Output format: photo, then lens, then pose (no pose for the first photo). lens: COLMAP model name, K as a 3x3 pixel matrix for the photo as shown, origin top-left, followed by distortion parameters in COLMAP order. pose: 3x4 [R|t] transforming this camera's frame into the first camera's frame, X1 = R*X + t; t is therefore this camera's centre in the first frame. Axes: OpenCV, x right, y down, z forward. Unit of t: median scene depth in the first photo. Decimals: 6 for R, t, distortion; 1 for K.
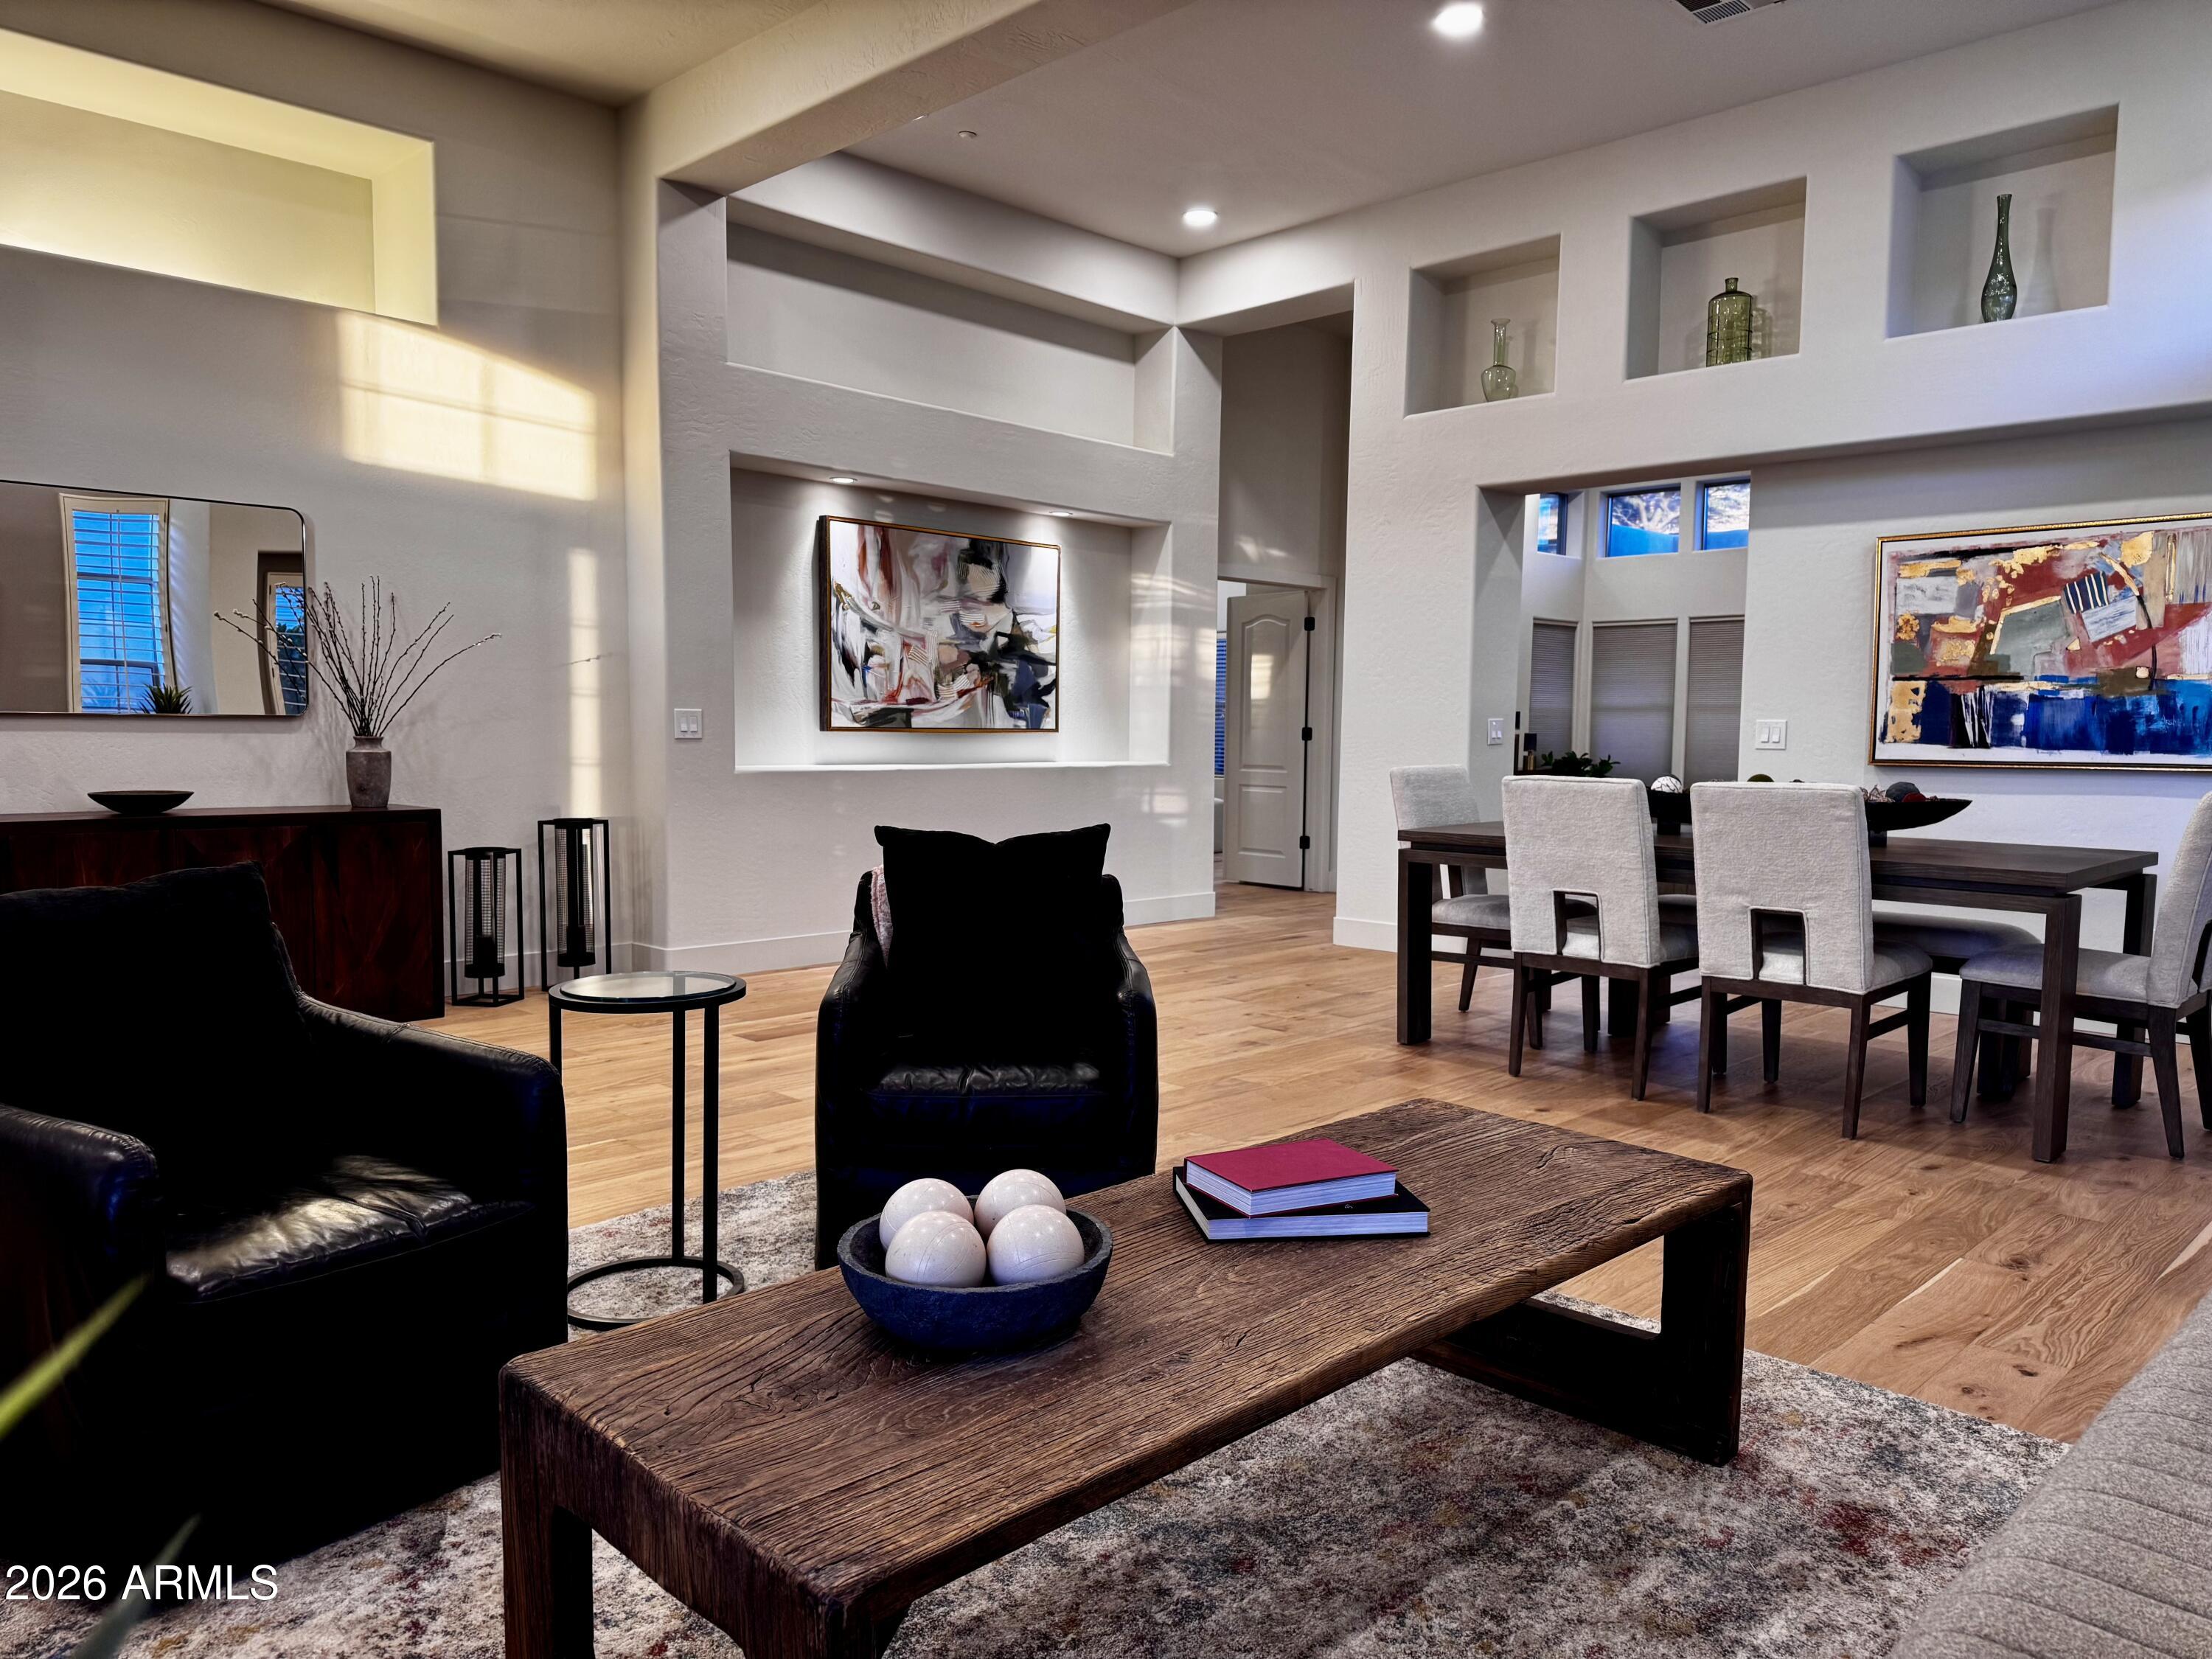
lens RADIAL K [[1558.0, 0, 1104.9], [0, 1558.0, 829.8], [0, 0, 1]] dist [0.022534, -0.004737]
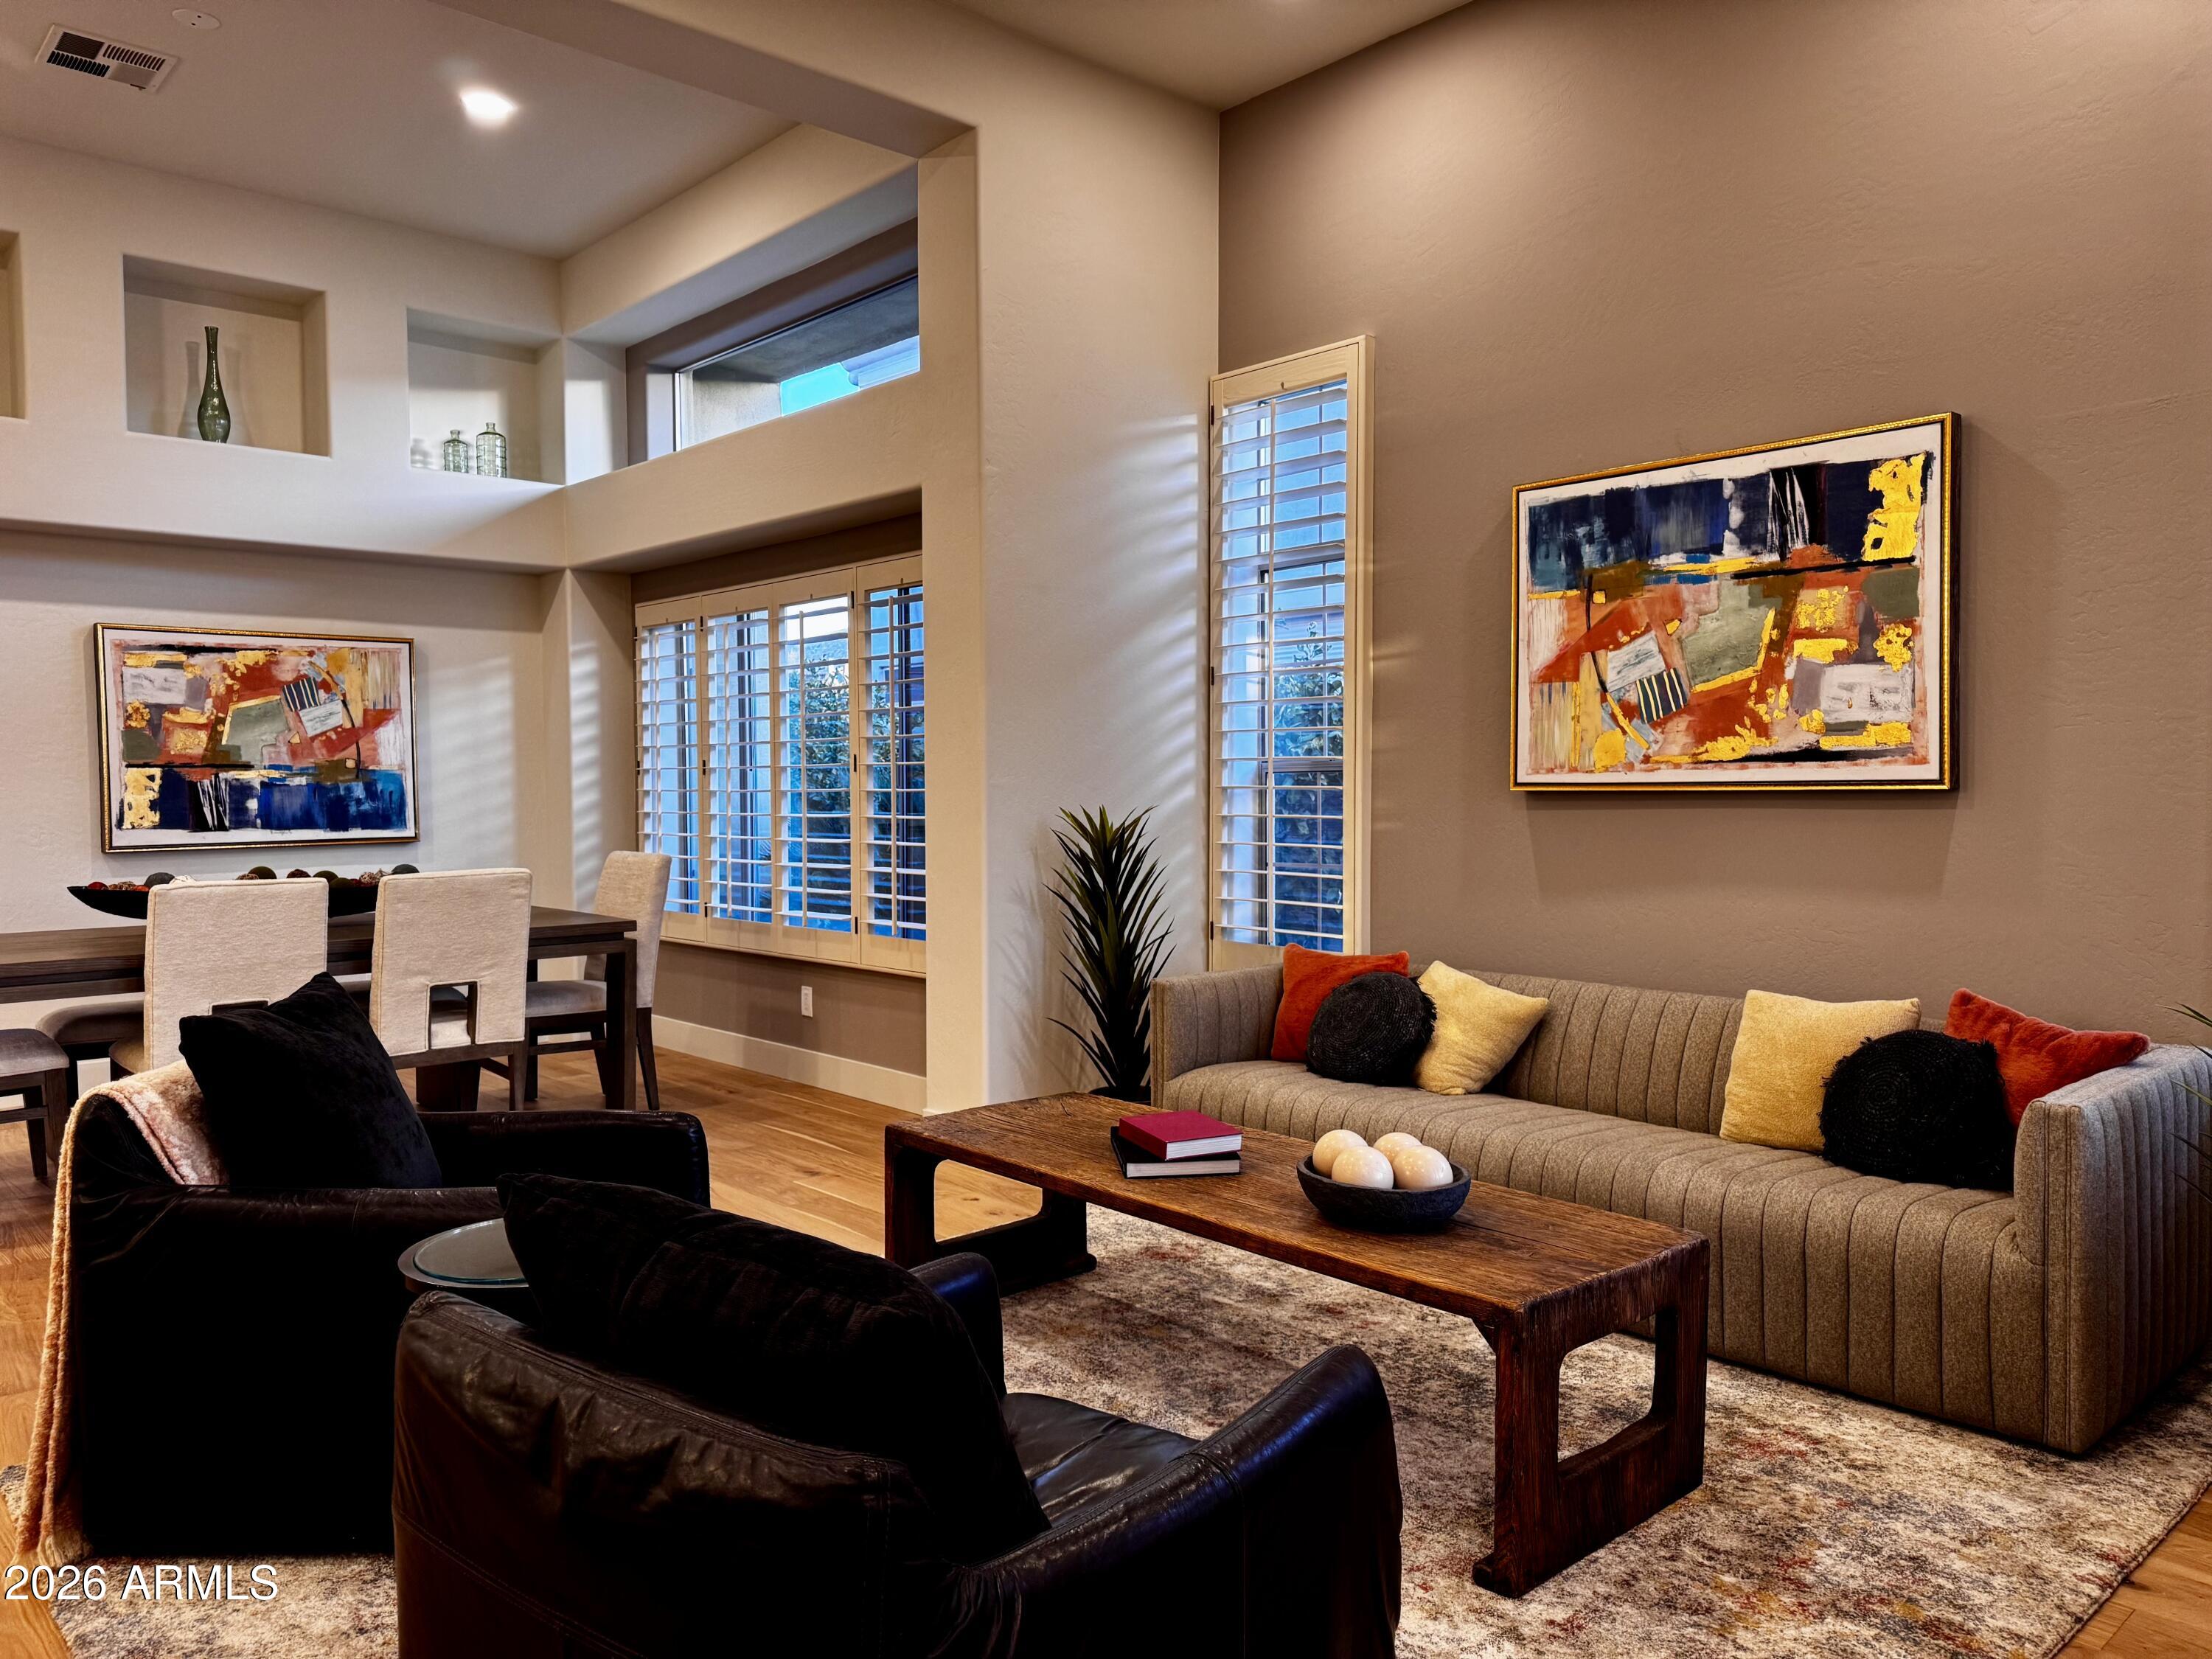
lens RADIAL K [[1558.0, 0, 1103.8], [0, 1558.0, 829.1], [0, 0, 1]] dist [0.022534, -0.004737]
pose [[0.050857, -0.043957, 0.997738, -0.499216], [0.076242, 0.996286, 0.040007, -0.051543], [-0.995791, 0.074035, 0.054019, 0.345949]]
